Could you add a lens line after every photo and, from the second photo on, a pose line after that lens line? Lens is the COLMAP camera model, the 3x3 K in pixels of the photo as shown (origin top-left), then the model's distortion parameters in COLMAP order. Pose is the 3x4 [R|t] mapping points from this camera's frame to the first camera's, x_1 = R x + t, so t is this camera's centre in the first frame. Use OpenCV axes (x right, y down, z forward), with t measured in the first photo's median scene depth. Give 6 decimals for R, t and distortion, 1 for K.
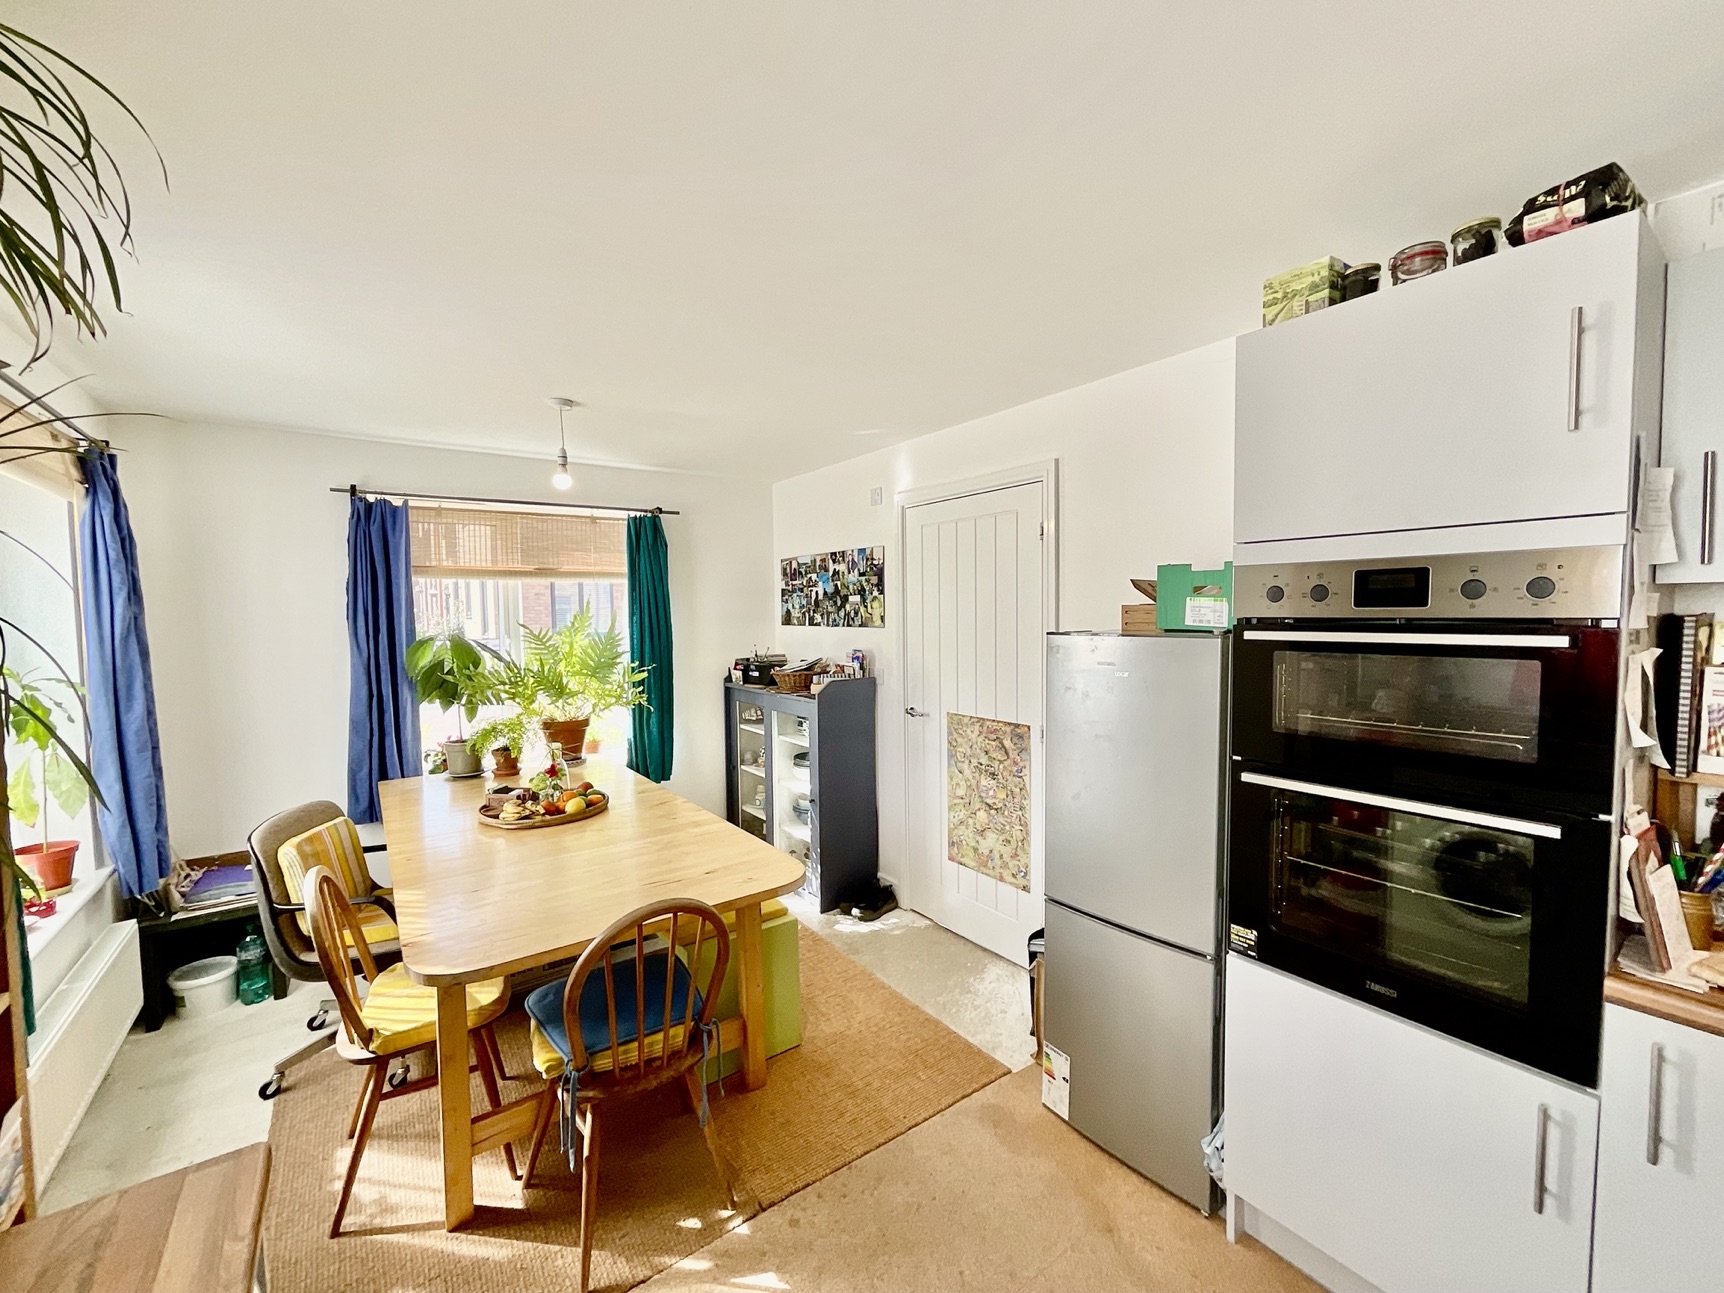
lens RADIAL K [[696.9, 0, 854.4], [0, 696.9, 646.1], [0, 0, 1]] dist [0.001663, 0.001534]
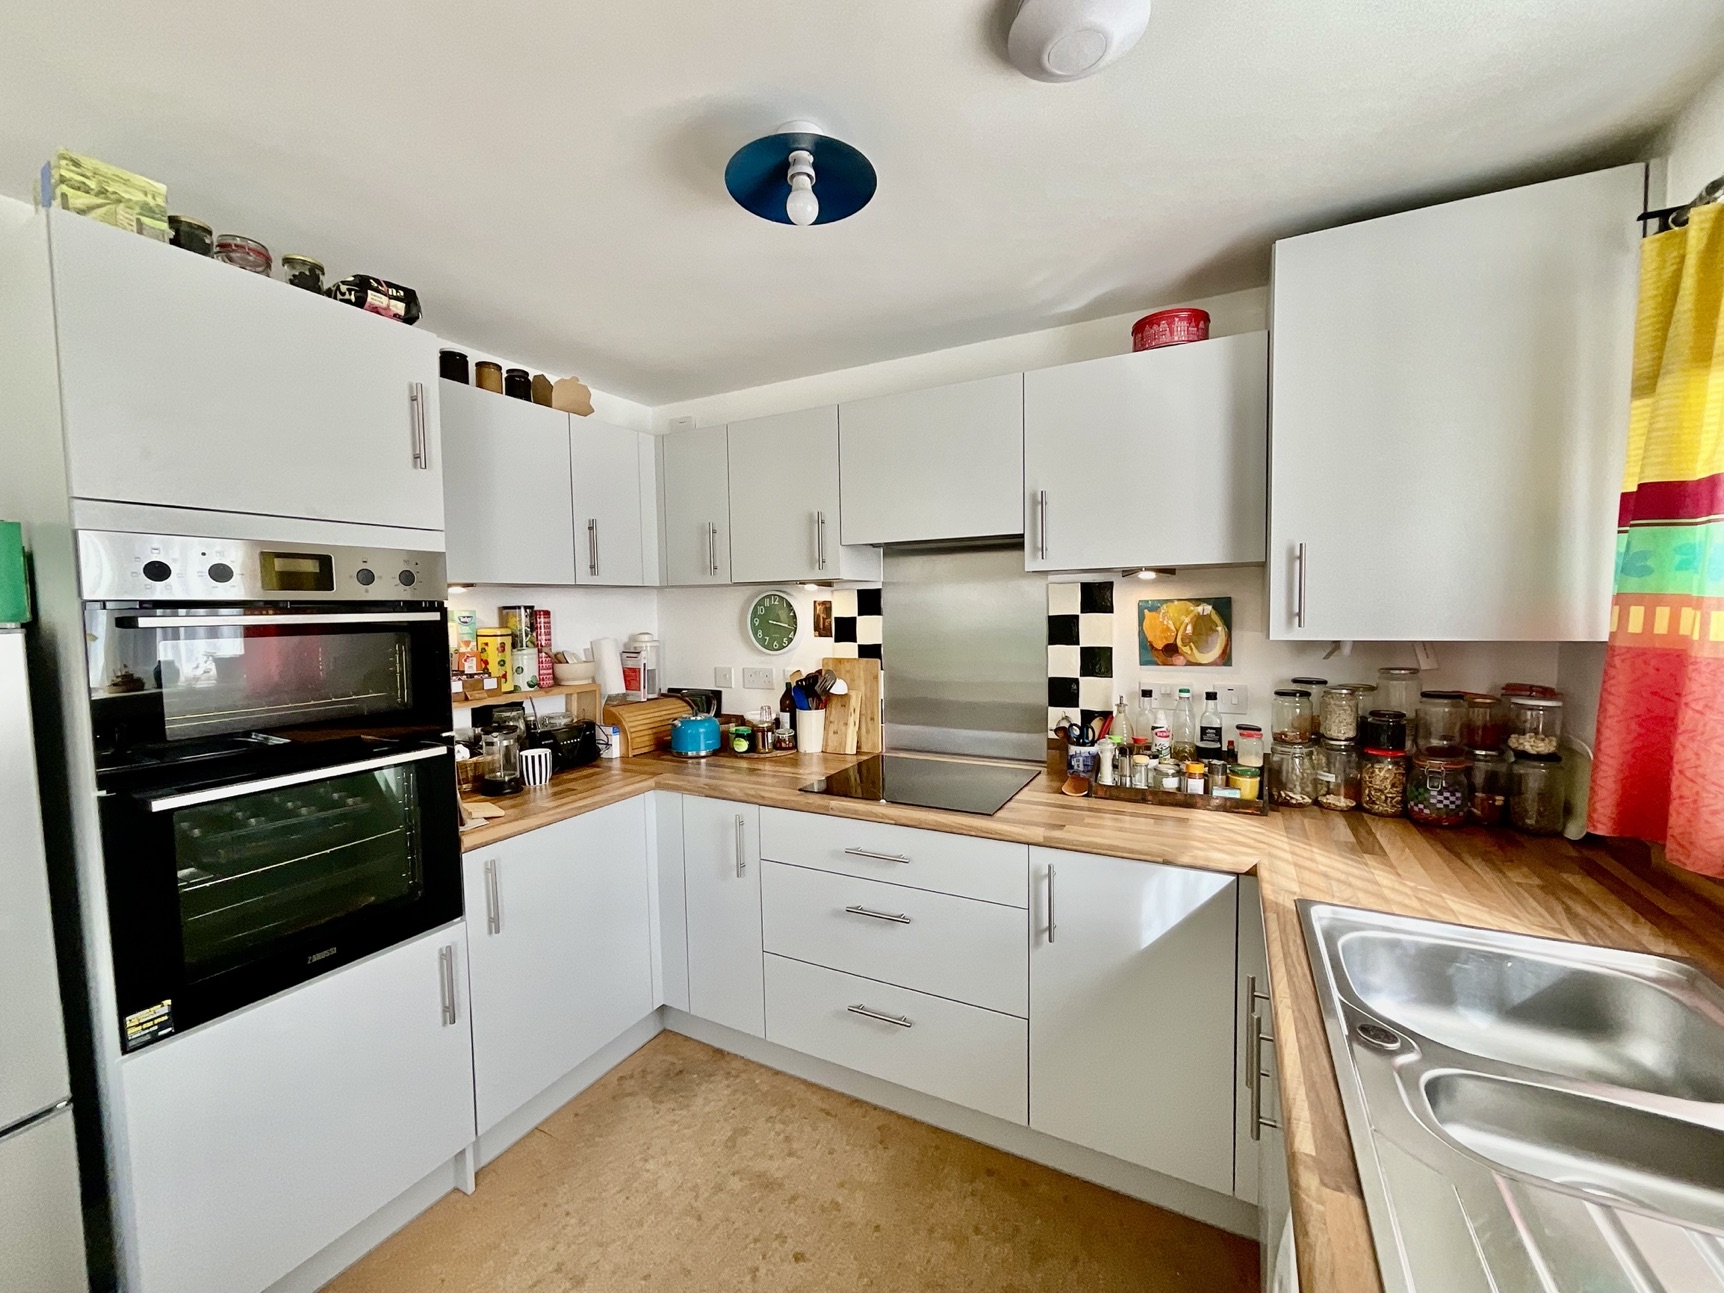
lens RADIAL K [[696.9, 0, 860.3], [0, 696.9, 645.7], [0, 0, 1]] dist [0.001663, 0.001534]
pose [[-0.442070, -0.031693, 0.896421, -0.236847], [0.067968, 0.995319, 0.068707, 0.005035], [-0.894402, 0.091301, -0.437846, 0.310644]]
